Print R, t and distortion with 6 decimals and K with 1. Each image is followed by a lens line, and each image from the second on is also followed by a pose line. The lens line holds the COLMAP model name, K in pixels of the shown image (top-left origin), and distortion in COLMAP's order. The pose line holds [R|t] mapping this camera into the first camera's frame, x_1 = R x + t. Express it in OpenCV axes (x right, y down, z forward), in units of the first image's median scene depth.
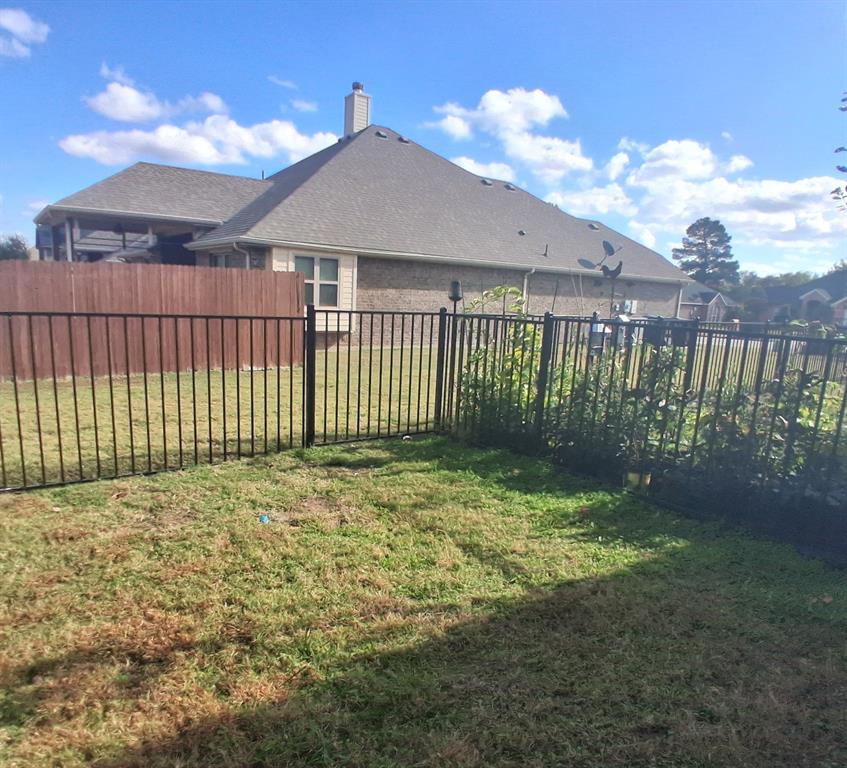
lens RADIAL K [[569.6, 0, 433.7], [0, 569.6, 417.0], [0, 0, 1]] dist [0.031632, -0.073234]
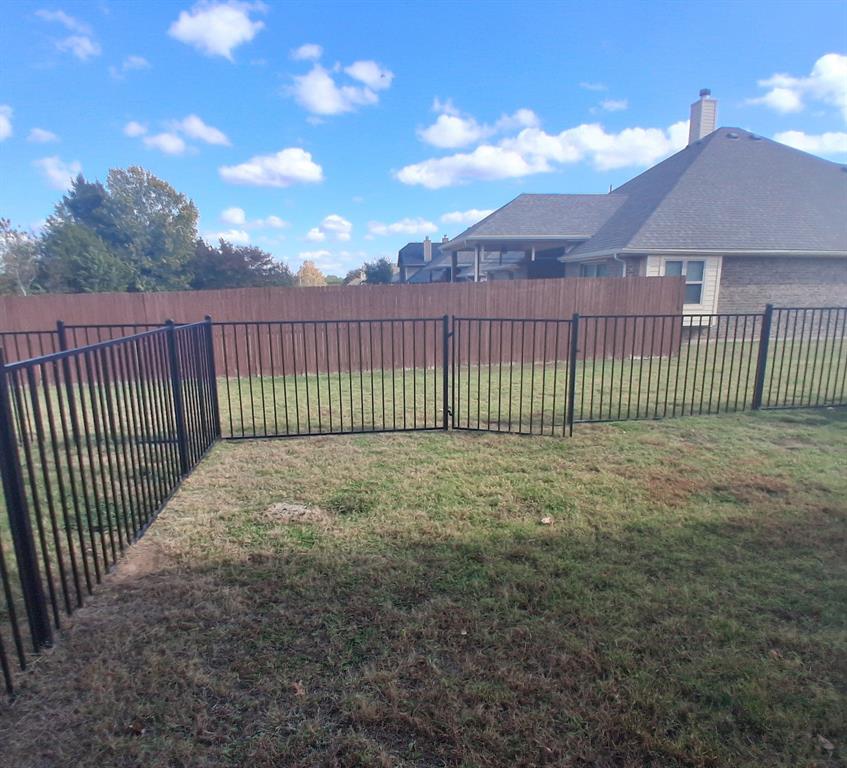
lens RADIAL K [[570.7, 0, 420.0], [0, 570.7, 420.1], [0, 0, 1]] dist [0.006419, -0.052108]
pose [[0.879442, 0.051560, -0.473205, -0.074767], [-0.046378, 0.998668, 0.022622, 0.022278], [0.473740, 0.002051, 0.880662, -0.155999]]
